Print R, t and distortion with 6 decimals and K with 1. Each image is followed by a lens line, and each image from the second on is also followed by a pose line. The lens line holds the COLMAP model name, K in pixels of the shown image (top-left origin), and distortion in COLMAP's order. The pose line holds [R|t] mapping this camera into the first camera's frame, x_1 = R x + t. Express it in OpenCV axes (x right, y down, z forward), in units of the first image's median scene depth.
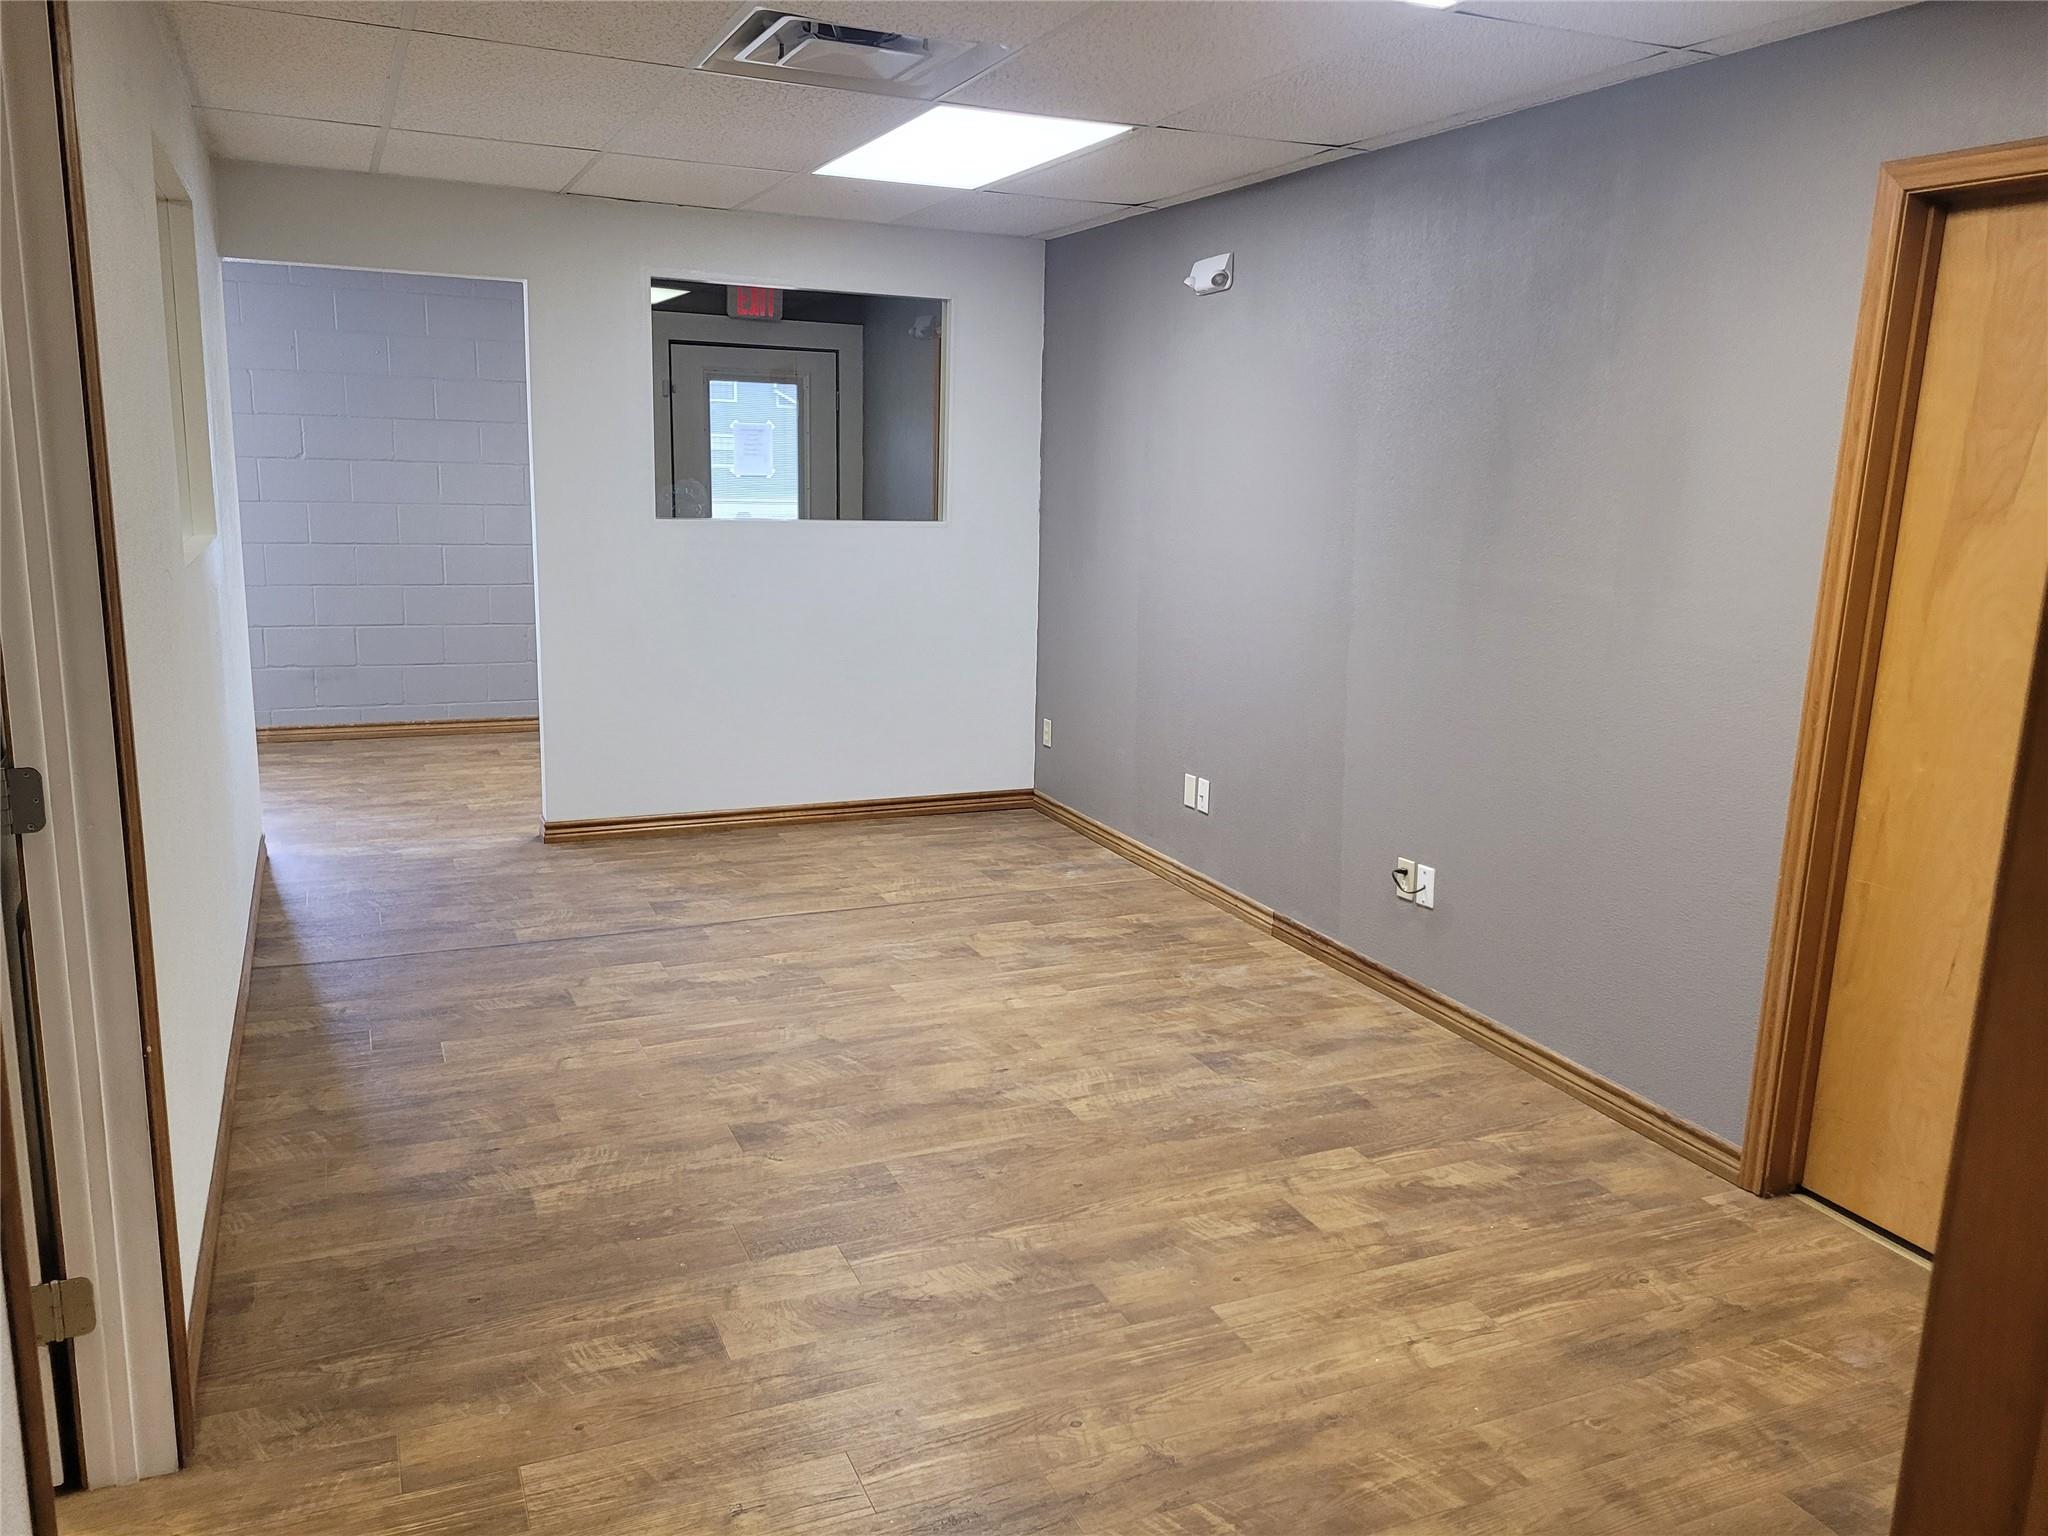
lens RADIAL K [[1543.8, 0, 1022.2], [0, 1543.8, 729.5], [0, 0, 1]] dist [0.059991, -0.039721]
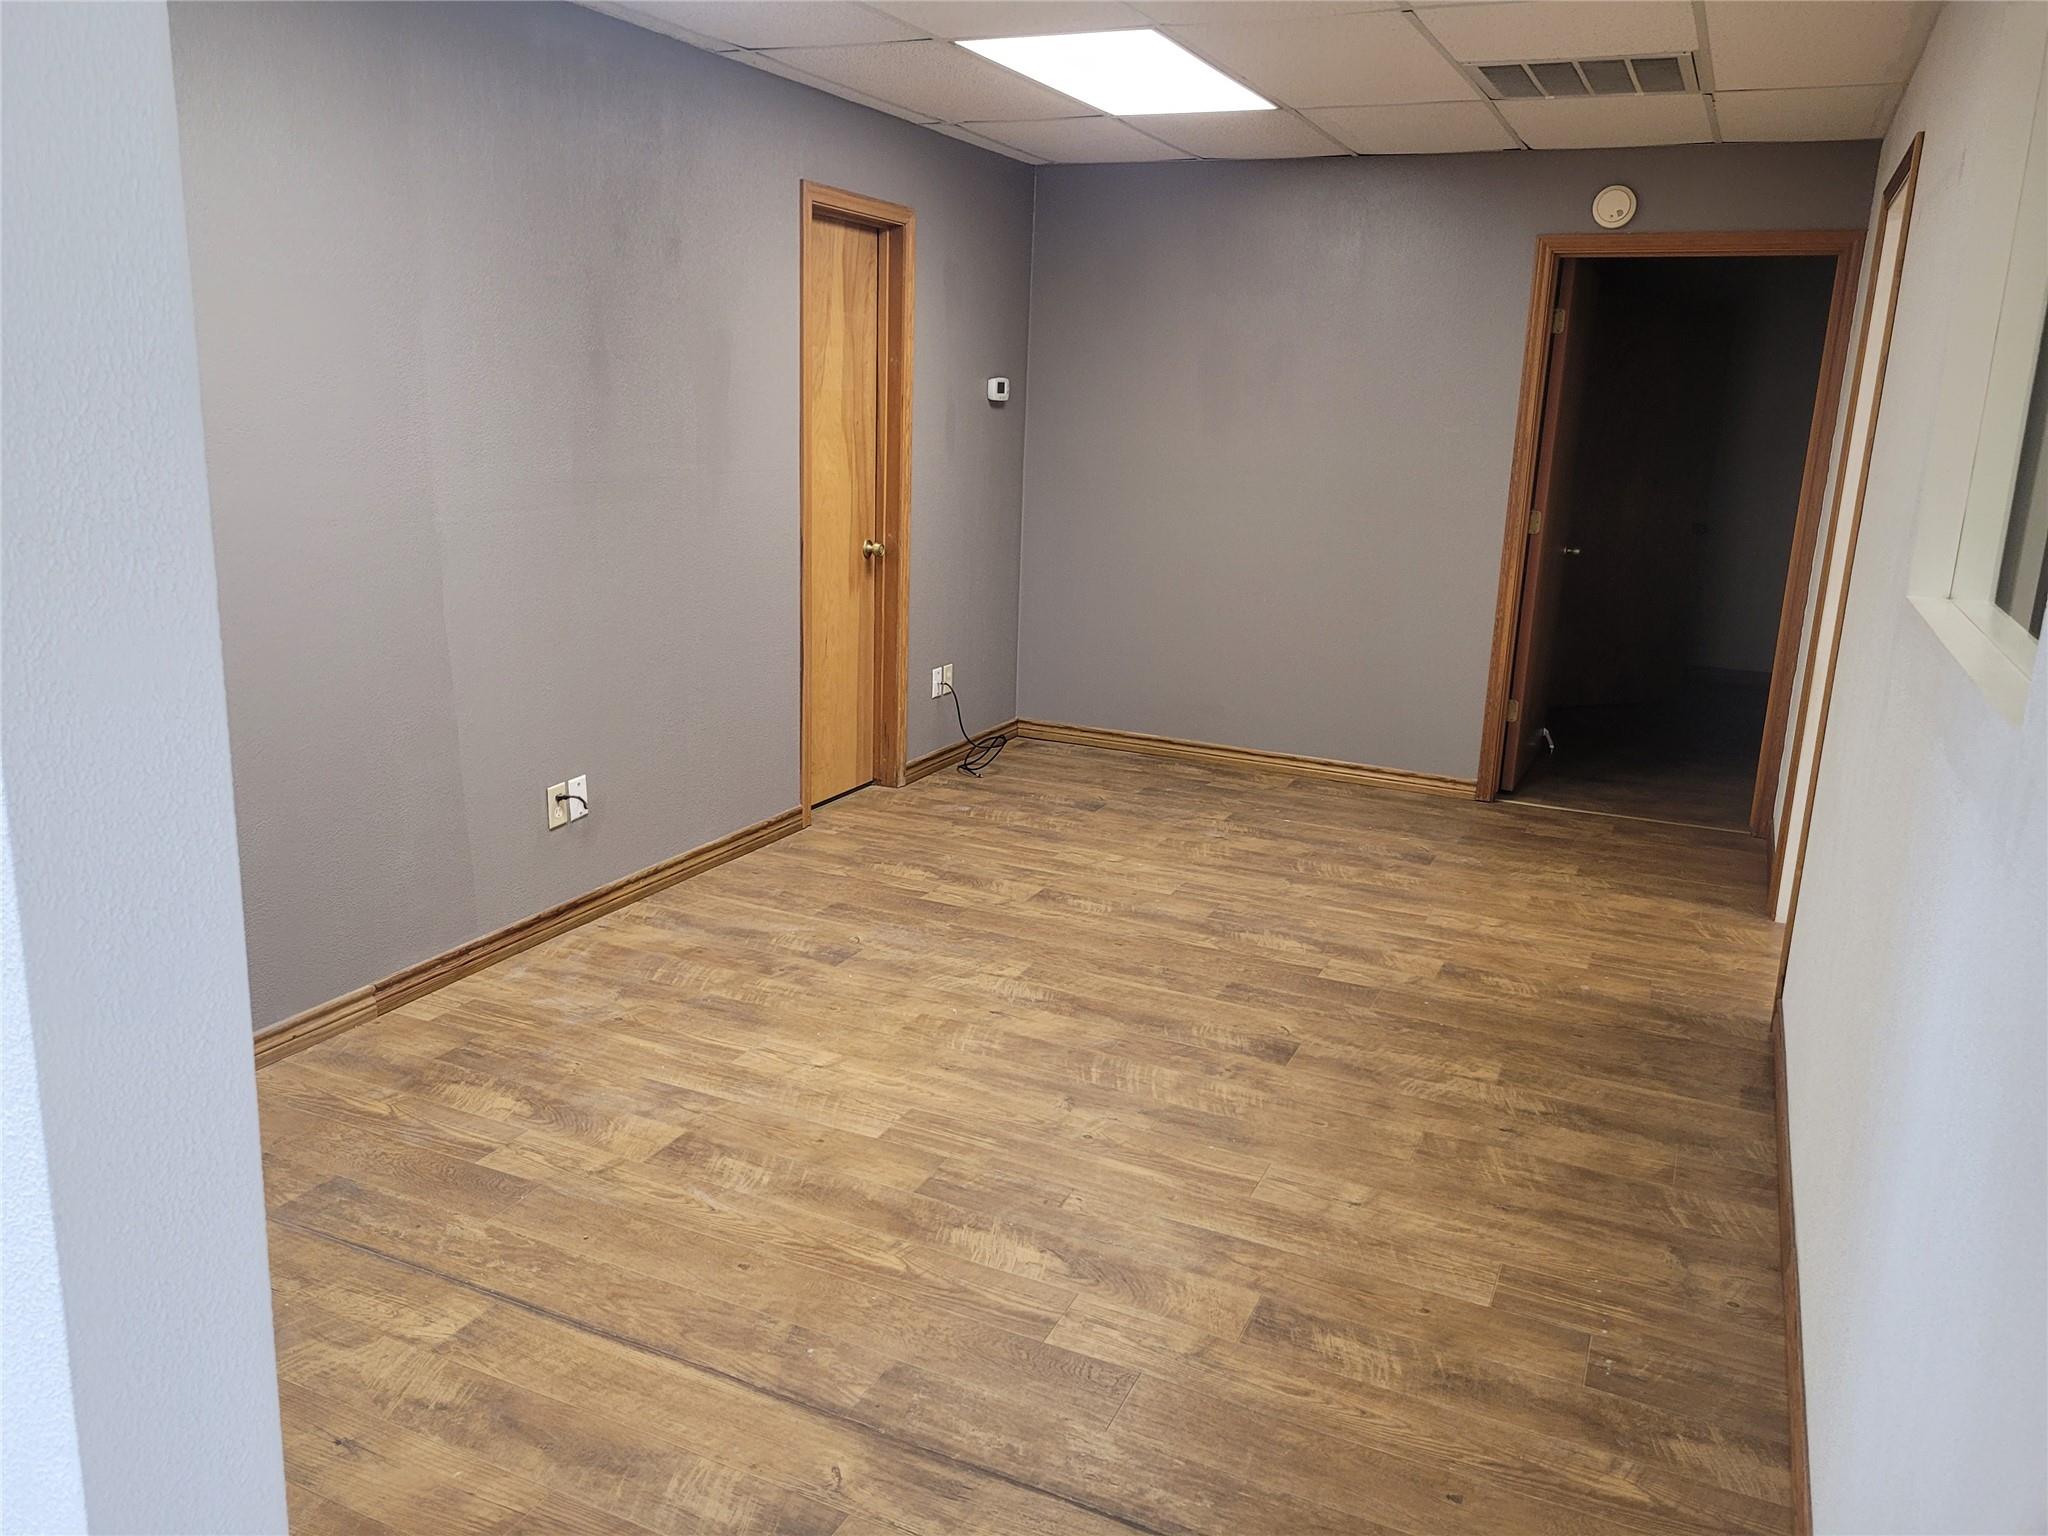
lens RADIAL K [[1543.8, 0, 1003.1], [0, 1543.8, 756.5], [0, 0, 1]] dist [0.059991, -0.039721]
pose [[-0.654900, -0.227532, 0.720649, -0.749183], [0.079679, 0.927494, 0.365248, -0.315726], [-0.751504, 0.296621, -0.589286, 1.668096]]
